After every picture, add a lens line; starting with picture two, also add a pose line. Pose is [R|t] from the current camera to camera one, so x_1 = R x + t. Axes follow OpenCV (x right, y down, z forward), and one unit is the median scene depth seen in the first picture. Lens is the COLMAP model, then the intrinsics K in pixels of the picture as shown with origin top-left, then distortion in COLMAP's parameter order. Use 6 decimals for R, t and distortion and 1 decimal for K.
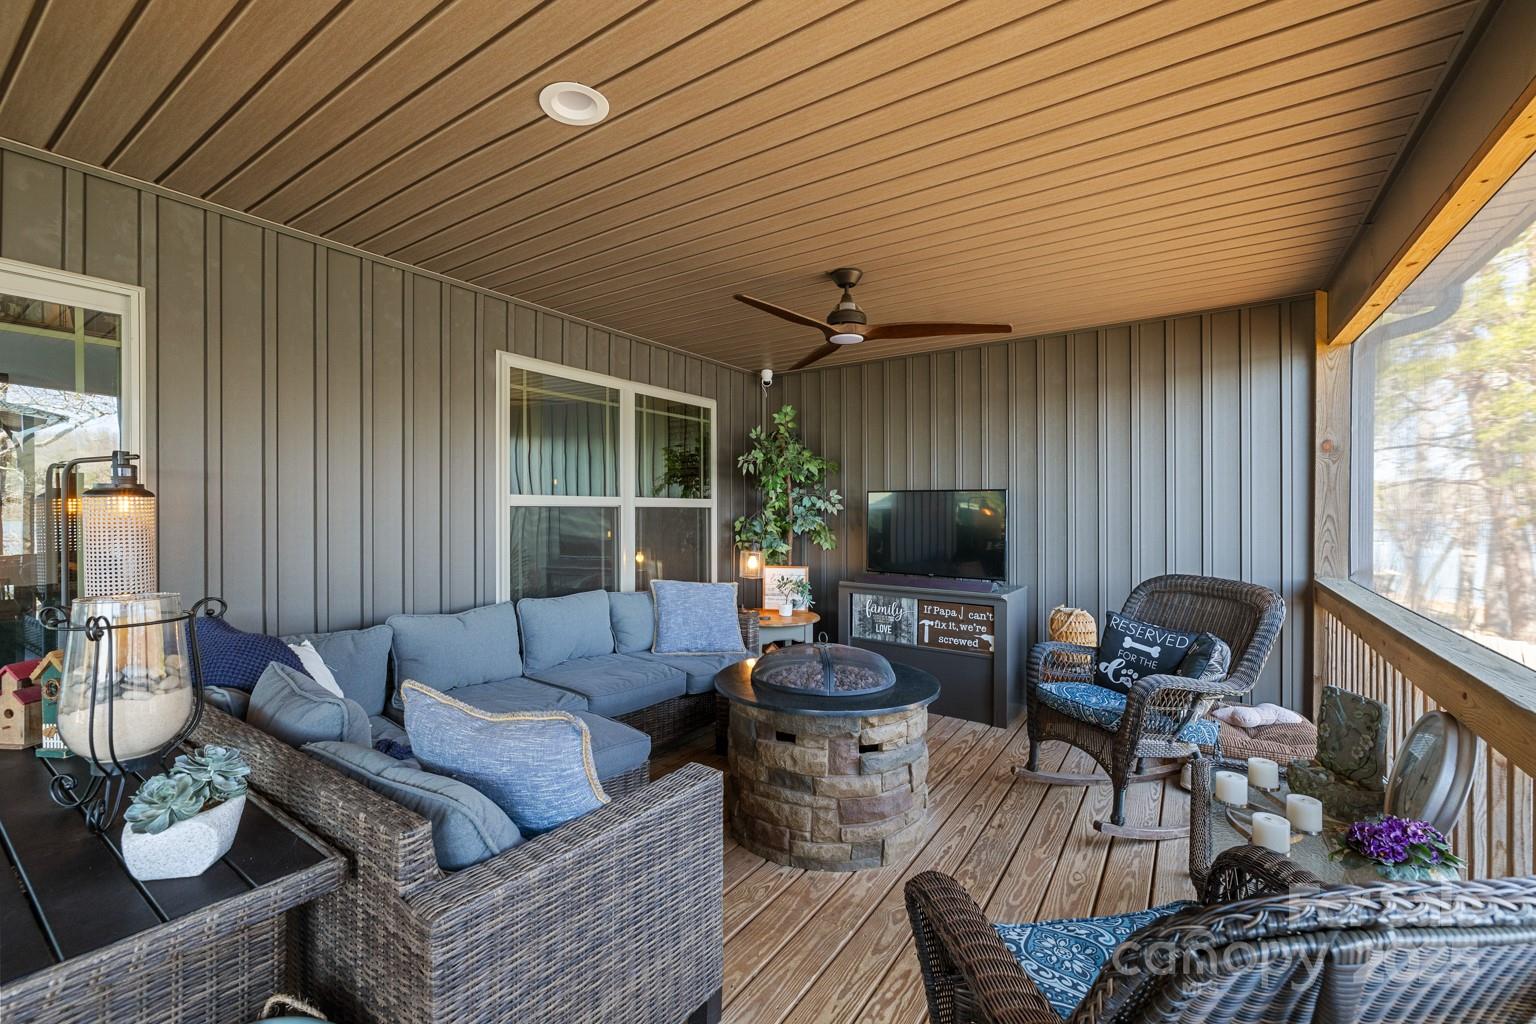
lens RADIAL K [[653.6, 0, 757.1], [0, 653.6, 517.0], [0, 0, 1]] dist [0.000935, 0.000282]
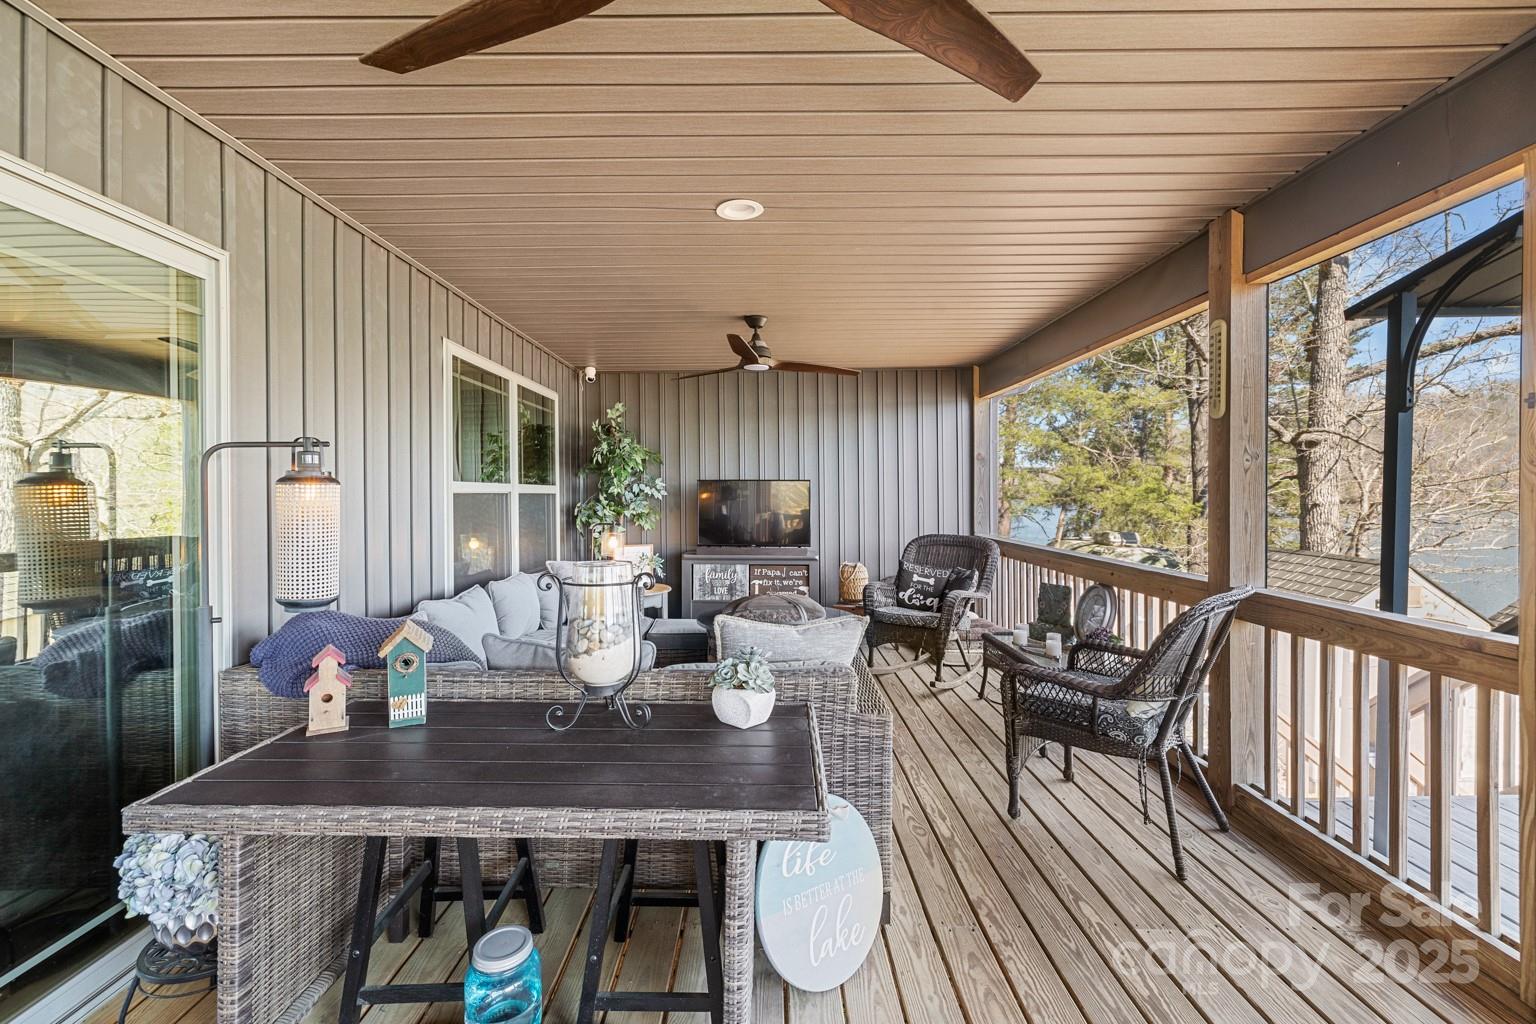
lens RADIAL K [[653.6, 0, 771.6], [0, 653.6, 499.1], [0, 0, 1]] dist [0.000935, 0.000282]
pose [[0.827655, -0.006808, 0.561196, -0.454213], [0.009407, 0.999954, -0.001742, -0.000217], [-0.561158, 0.006720, 0.827681, -0.091932]]
